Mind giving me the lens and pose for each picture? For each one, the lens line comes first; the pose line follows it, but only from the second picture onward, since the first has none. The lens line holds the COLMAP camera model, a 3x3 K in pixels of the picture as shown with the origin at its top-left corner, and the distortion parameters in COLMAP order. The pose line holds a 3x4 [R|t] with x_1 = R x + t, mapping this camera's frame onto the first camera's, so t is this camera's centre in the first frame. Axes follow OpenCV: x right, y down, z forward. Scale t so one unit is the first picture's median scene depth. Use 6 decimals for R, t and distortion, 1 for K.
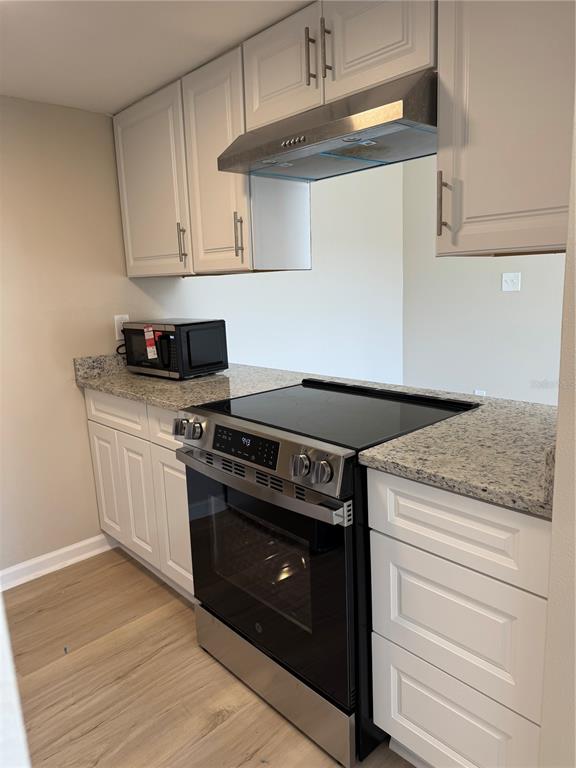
lens RADIAL K [[535.0, 0, 288.0], [0, 535.0, 384.0], [0, 0, 1]] dist [0.085929, -0.087069]
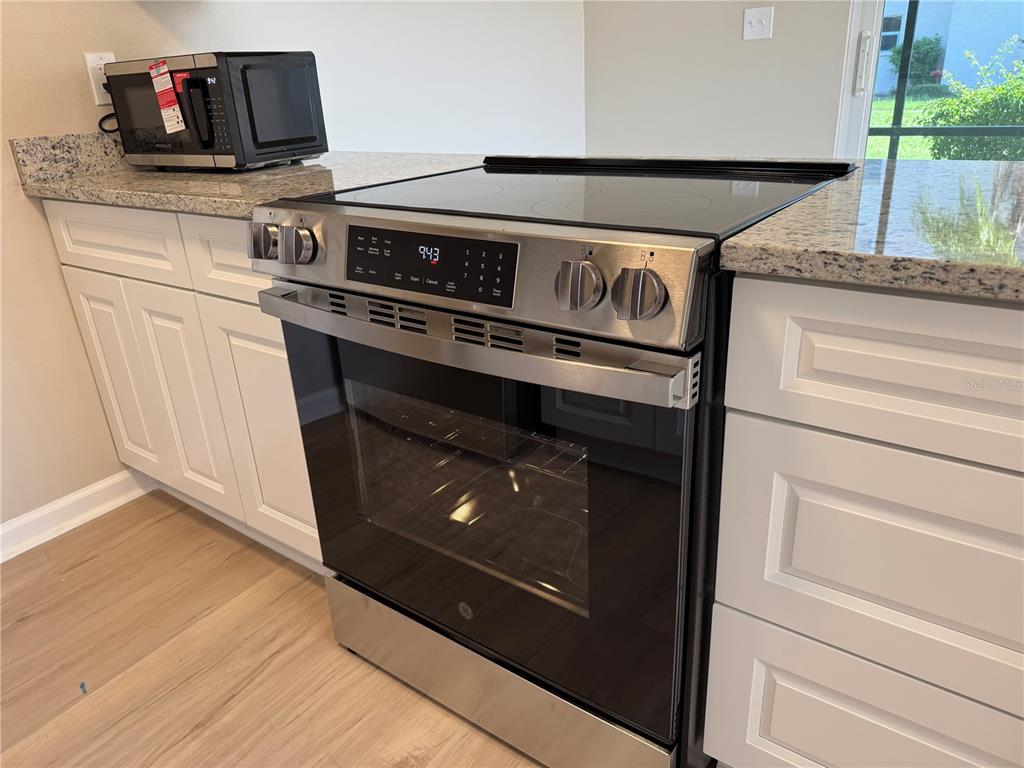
lens RADIAL K [[735.6, 0, 508.6], [0, 735.6, 354.8], [0, 0, 1]] dist [0.077027, -0.104777]
pose [[0.983106, -0.085417, 0.161886, -0.100369], [0.056690, 0.983038, 0.174420, 0.072474], [-0.174039, -0.162296, 0.971273, 0.305184]]
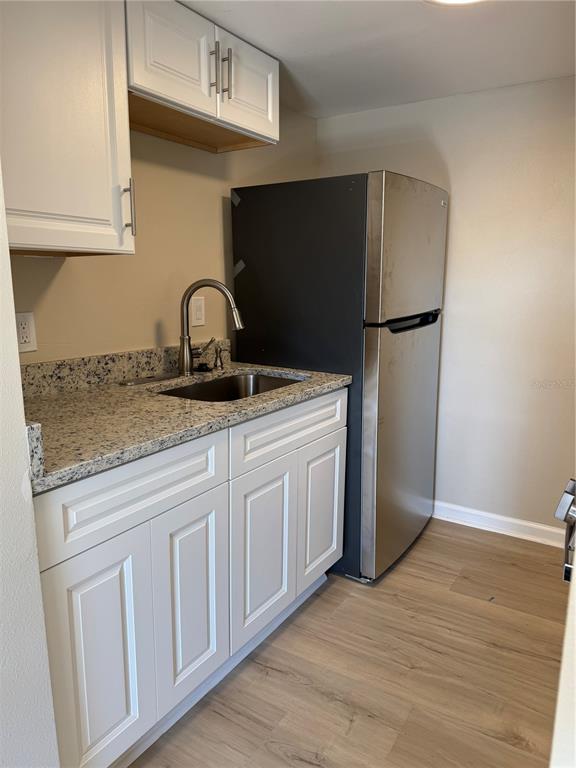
lens RADIAL K [[535.0, 0, 288.0], [0, 535.0, 384.0], [0, 0, 1]] dist [0.085929, -0.087069]
pose [[0.228823, 0.222149, -0.947782, 0.486361], [-0.182148, 0.966189, 0.182487, -0.058985], [0.956275, 0.130879, 0.261550, 0.297143]]
